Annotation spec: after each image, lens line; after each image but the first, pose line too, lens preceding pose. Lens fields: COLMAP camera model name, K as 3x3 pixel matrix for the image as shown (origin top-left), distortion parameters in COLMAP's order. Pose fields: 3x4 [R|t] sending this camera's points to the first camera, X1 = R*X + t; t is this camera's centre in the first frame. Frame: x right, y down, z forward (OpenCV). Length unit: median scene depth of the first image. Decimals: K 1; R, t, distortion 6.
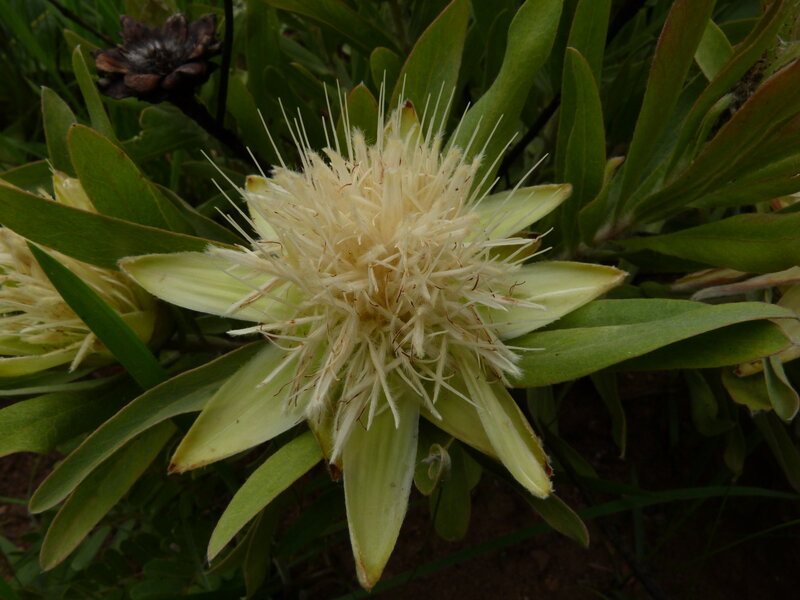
lens RADIAL K [[590.1, 0, 400.0], [0, 590.1, 300.0], [0, 0, 1]] dist [-0.049132, 0.037139]
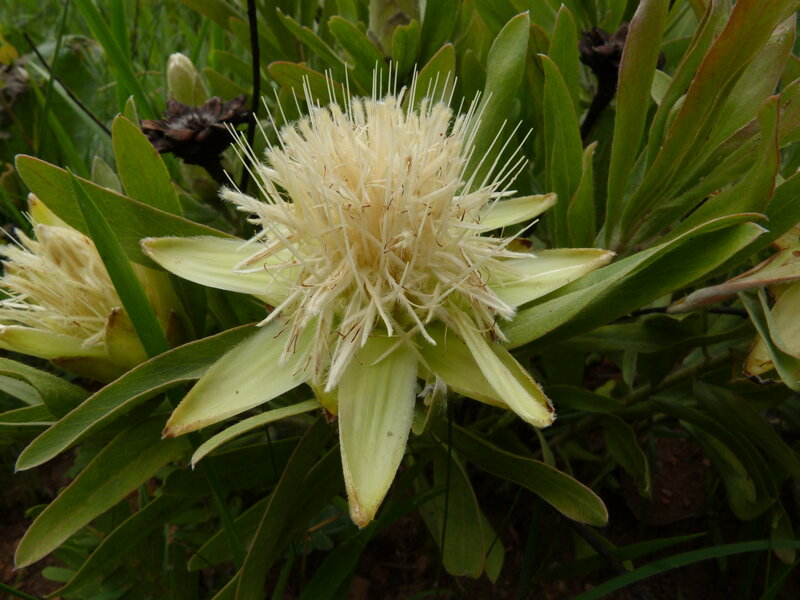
lens RADIAL K [[598.0, 0, 400.0], [0, 598.0, 300.0], [0, 0, 1]] dist [-0.034557, 0.001801]
pose [[0.999302, -0.018462, -0.032476, 0.037865], [0.006953, 0.946074, -0.323877, 0.401841], [0.036704, 0.323425, 0.945542, 0.000786]]
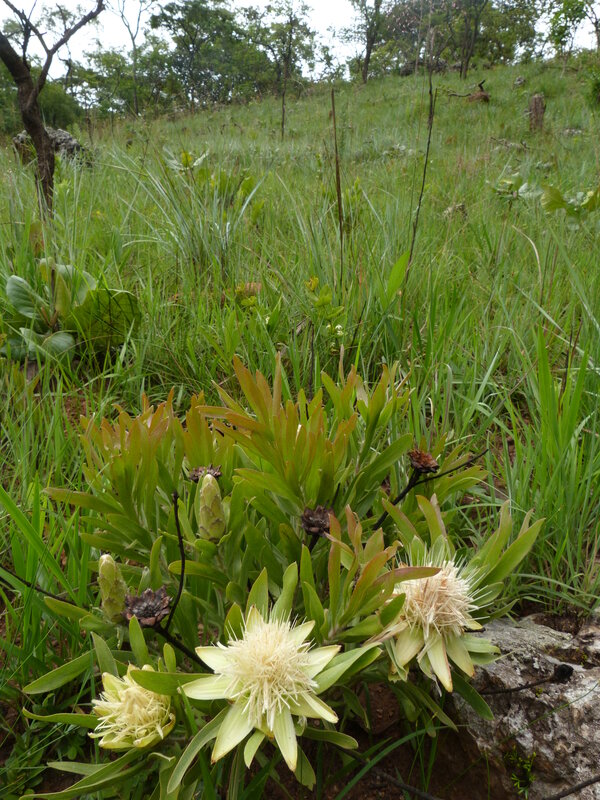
lens RADIAL K [[607.0, 0, 300.0], [0, 607.0, 400.0], [0, 0, 1]] dist [-0.051130, -0.009097]
pose [[0.934482, -0.137270, 0.328482, -0.678238], [0.282936, 0.846375, -0.451217, 0.228995], [-0.216081, 0.514593, 0.829761, -2.261576]]
